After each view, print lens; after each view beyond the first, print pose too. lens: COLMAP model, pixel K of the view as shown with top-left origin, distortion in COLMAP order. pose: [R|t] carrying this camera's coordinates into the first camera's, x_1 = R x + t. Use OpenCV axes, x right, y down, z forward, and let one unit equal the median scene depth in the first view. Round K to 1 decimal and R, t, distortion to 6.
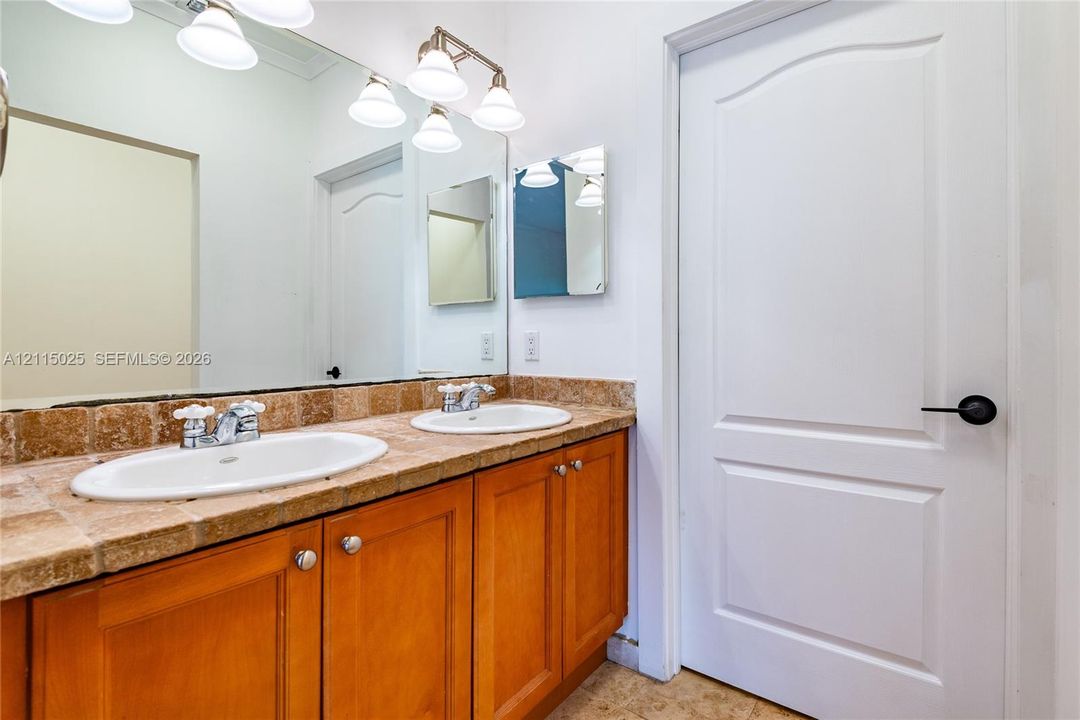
lens RADIAL K [[489.4, 0, 540.1], [0, 489.4, 347.5], [0, 0, 1]] dist [0.034852, -0.019942]
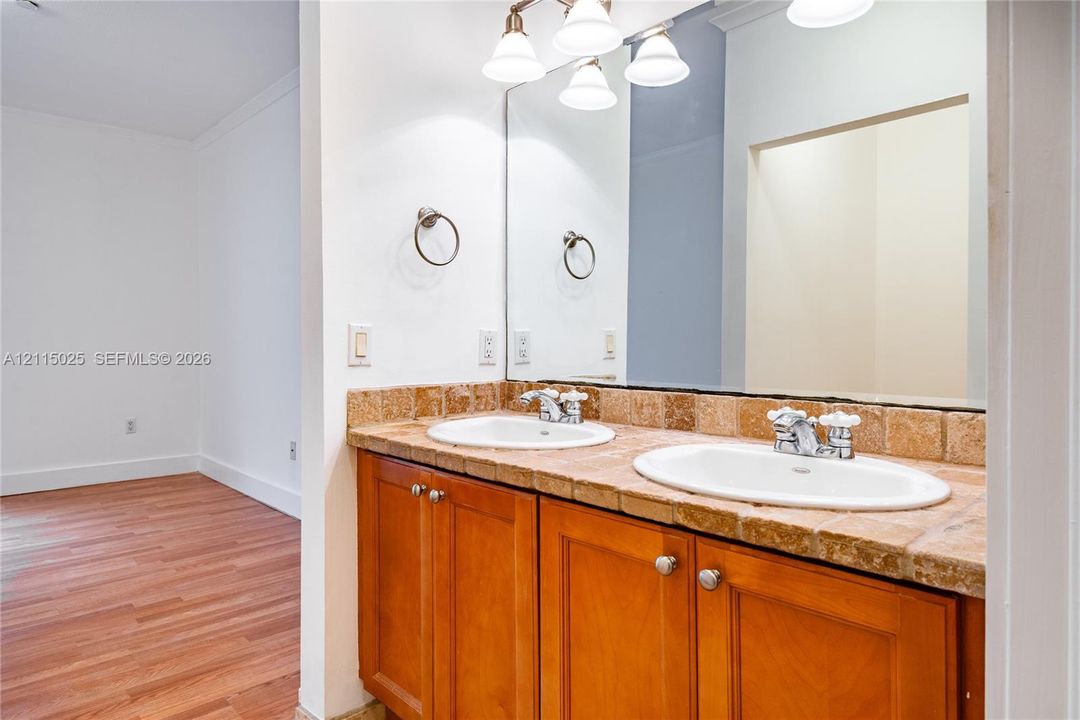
lens RADIAL K [[557.6, 0, 536.4], [0, 557.6, 347.0], [0, 0, 1]] dist [0.041465, -0.000089]
pose [[-0.070000, 0.003227, -0.997542, 0.674639], [-0.013208, 0.999904, 0.004161, -0.003736], [0.997460, 0.013467, -0.069951, 0.857362]]
